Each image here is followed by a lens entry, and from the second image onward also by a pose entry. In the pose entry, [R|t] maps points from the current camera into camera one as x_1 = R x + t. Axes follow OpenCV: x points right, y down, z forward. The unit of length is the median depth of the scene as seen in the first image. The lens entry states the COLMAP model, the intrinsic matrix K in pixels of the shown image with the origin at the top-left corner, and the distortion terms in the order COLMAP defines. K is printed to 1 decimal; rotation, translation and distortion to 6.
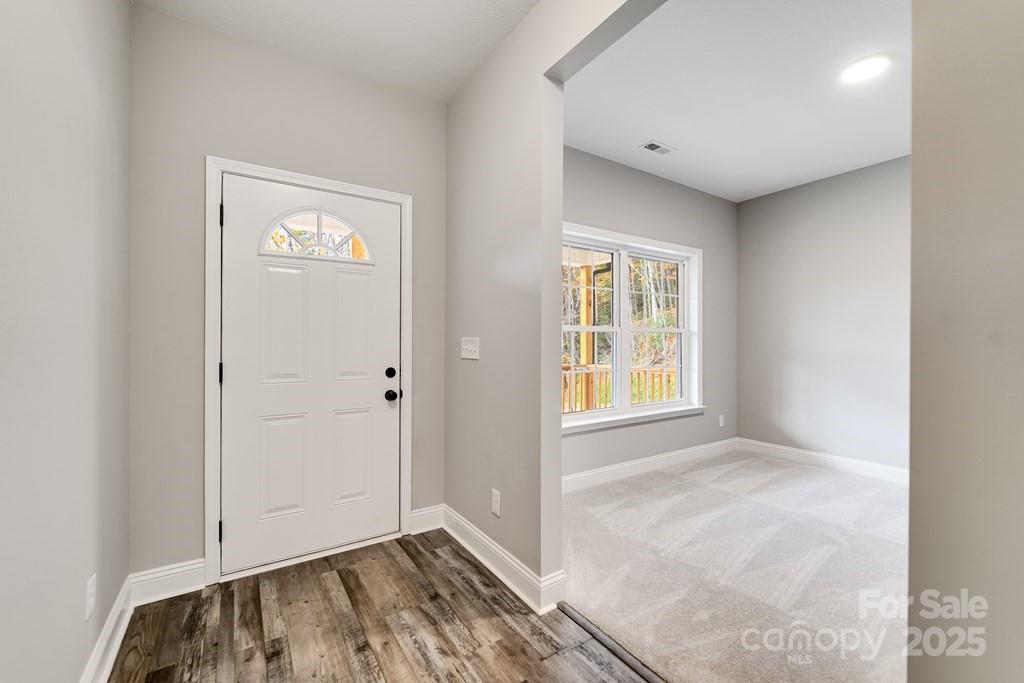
lens RADIAL K [[421.6, 0, 515.4], [0, 421.6, 340.7], [0, 0, 1]] dist [-0.001349, -0.000023]
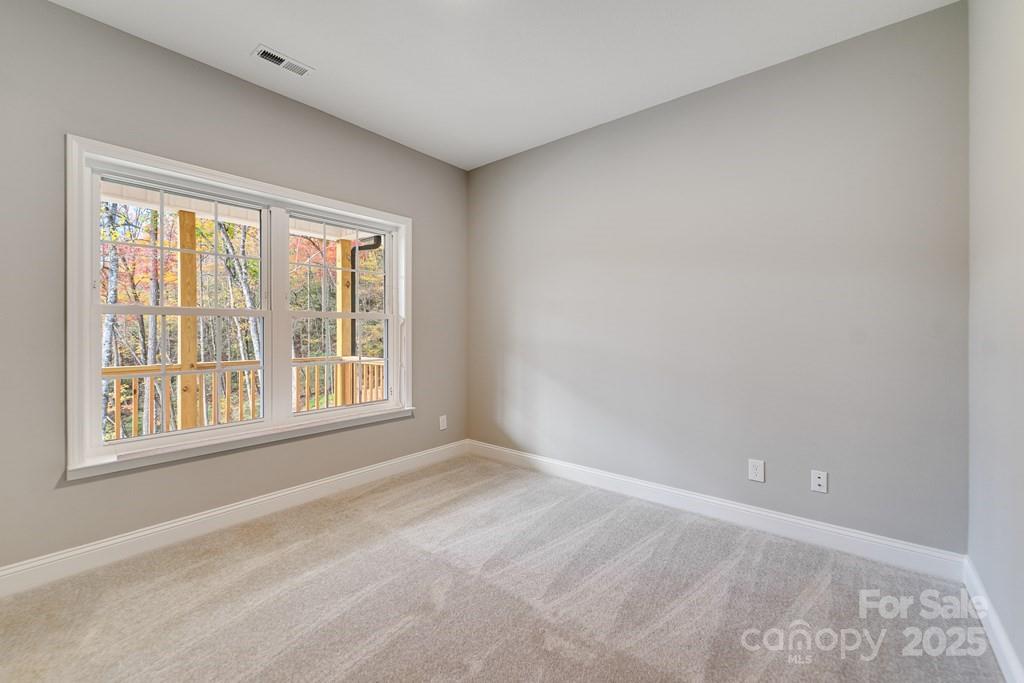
lens RADIAL K [[421.6, 0, 511.2], [0, 421.6, 331.0], [0, 0, 1]] dist [-0.001349, -0.000023]
pose [[0.955618, -0.002191, 0.294600, 0.419891], [0.000169, 0.999976, 0.006886, -0.001012], [-0.294608, -0.006531, 0.955596, 0.162728]]
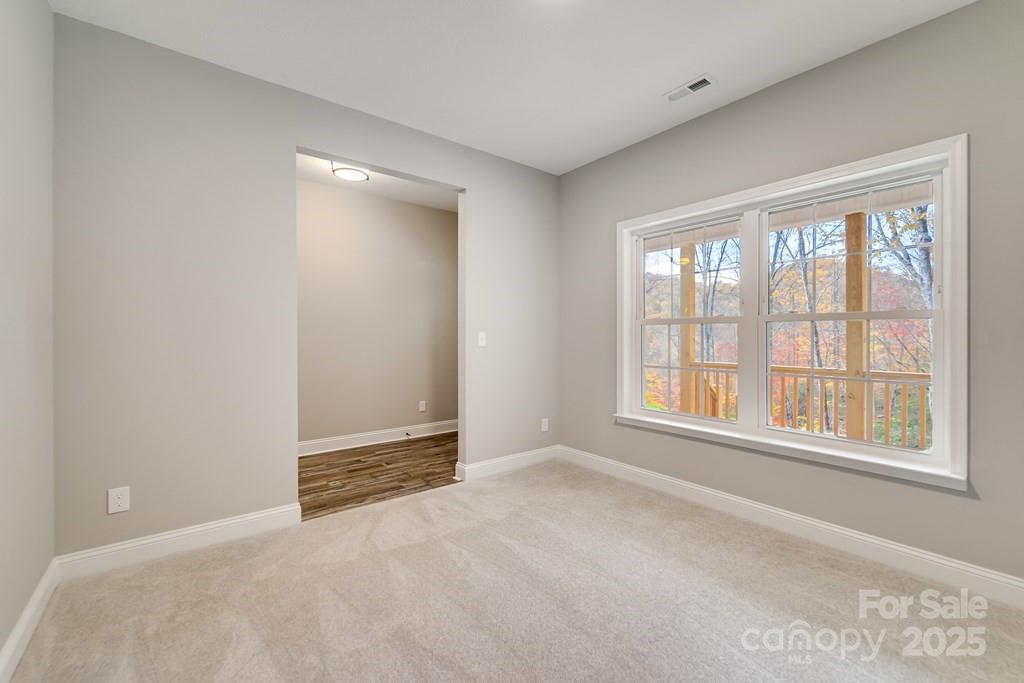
lens RADIAL K [[421.6, 0, 514.7], [0, 421.6, 336.5], [0, 0, 1]] dist [-0.001349, -0.000023]
pose [[0.081533, 0.005556, -0.996655, 0.930421], [0.004577, 0.999972, 0.005949, -0.003368], [0.996660, -0.005046, 0.081506, 0.523023]]
